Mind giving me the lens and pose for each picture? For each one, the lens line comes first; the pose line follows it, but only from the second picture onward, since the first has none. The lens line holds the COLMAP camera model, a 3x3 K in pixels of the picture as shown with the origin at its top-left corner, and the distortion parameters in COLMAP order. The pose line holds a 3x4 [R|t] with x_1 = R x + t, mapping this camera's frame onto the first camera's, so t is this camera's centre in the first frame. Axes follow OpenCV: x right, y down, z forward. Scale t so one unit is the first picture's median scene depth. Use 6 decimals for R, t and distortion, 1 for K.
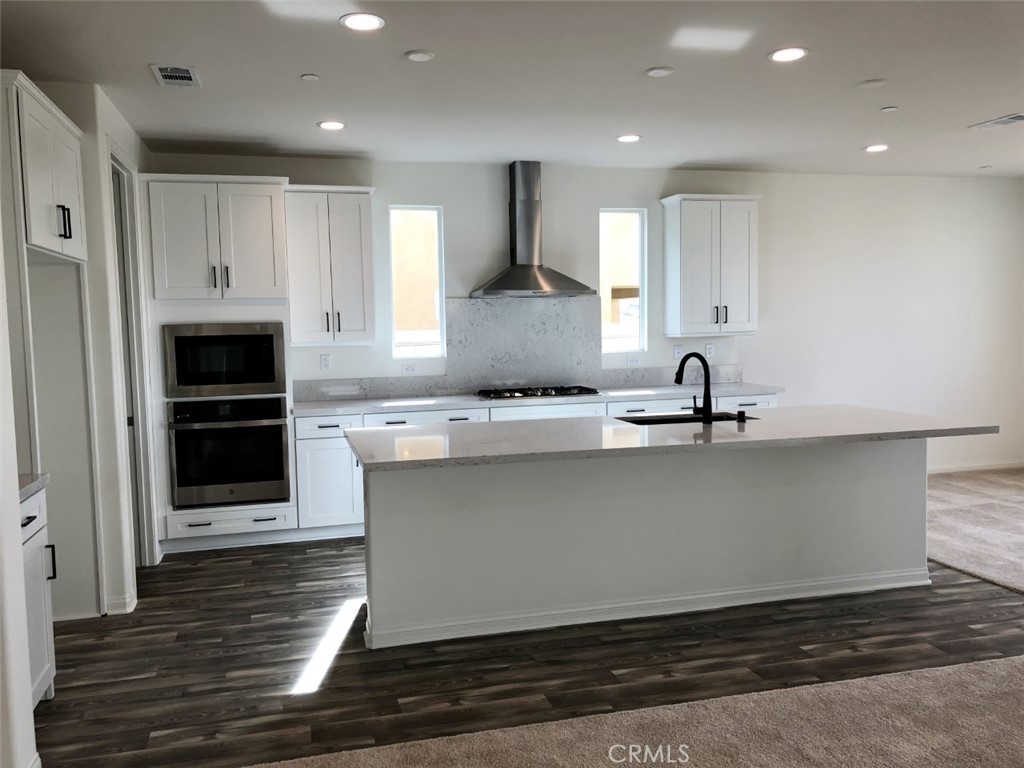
lens RADIAL K [[820.7, 0, 512.0], [0, 820.7, 384.0], [0, 0, 1]] dist [0.031291, -0.008429]
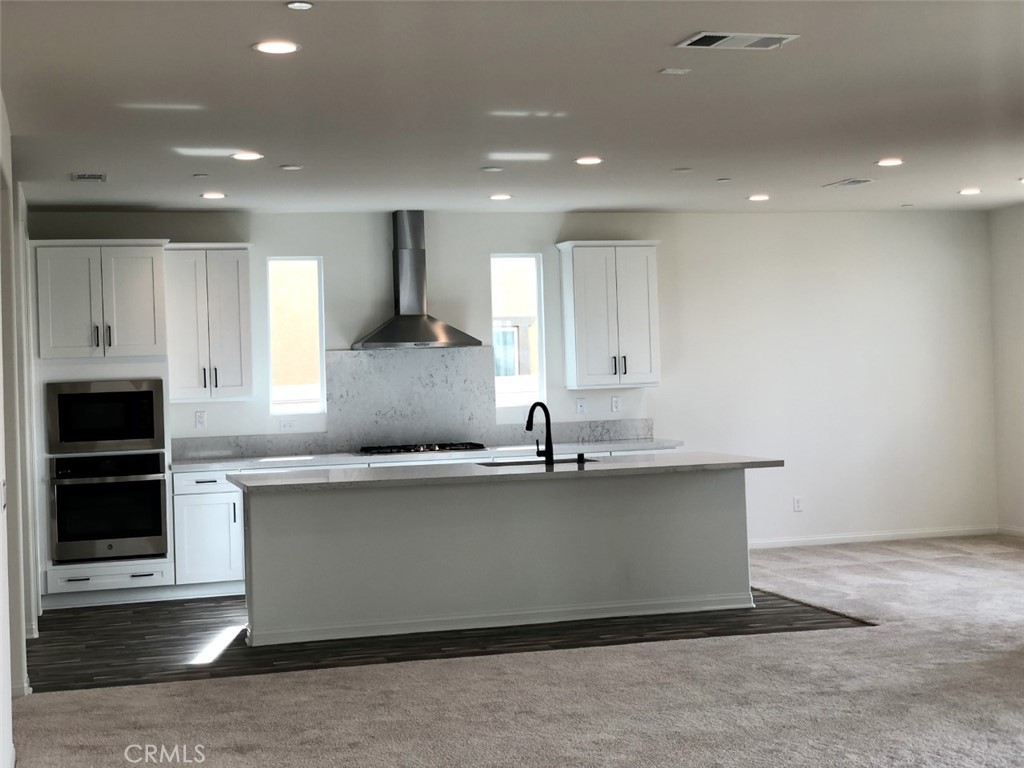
lens RADIAL K [[1477.7, 0, 513.1], [0, 1477.7, 357.6], [0, 0, 1]] dist [0.027507, 0.060639]
pose [[0.999778, -0.010869, 0.018029, 0.120529], [0.012318, 0.996531, -0.082304, 0.053683], [-0.017072, 0.082508, 0.996444, -0.819147]]
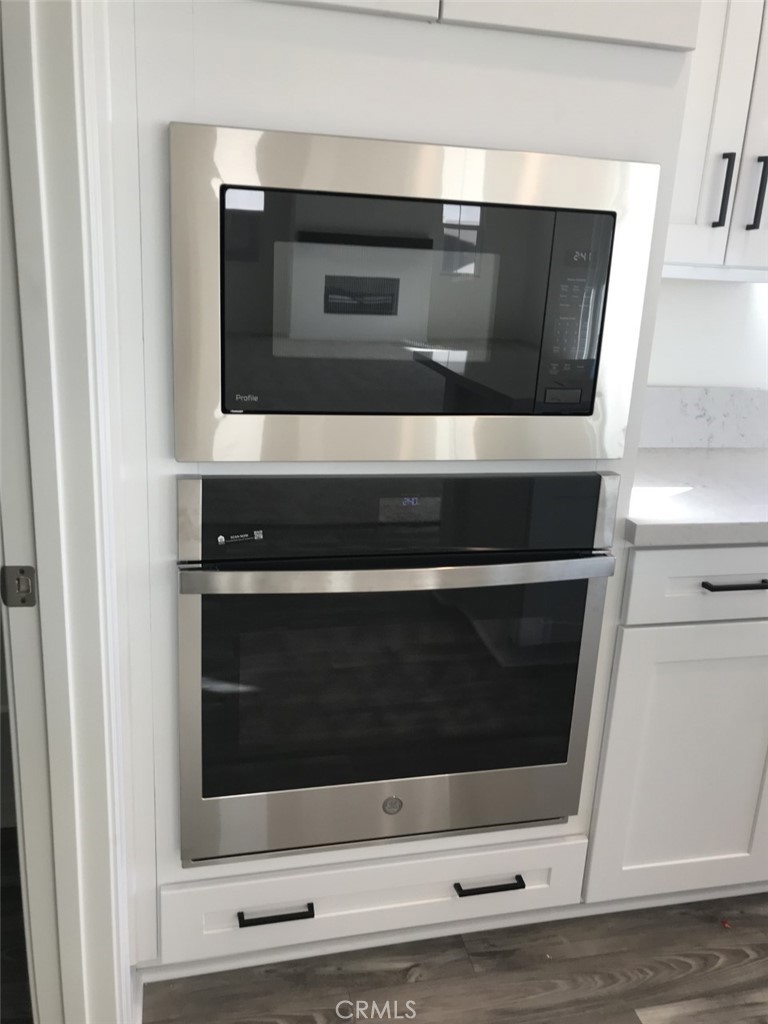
lens RADIAL K [[820.7, 0, 387.7], [0, 820.7, 486.5], [0, 0, 1]] dist [0.031291, -0.008429]
pose [[0.995580, 0.087623, -0.033809, -0.332540], [-0.079390, 0.977478, 0.195537, -0.025326], [0.050181, -0.191989, 0.980113, 0.733391]]
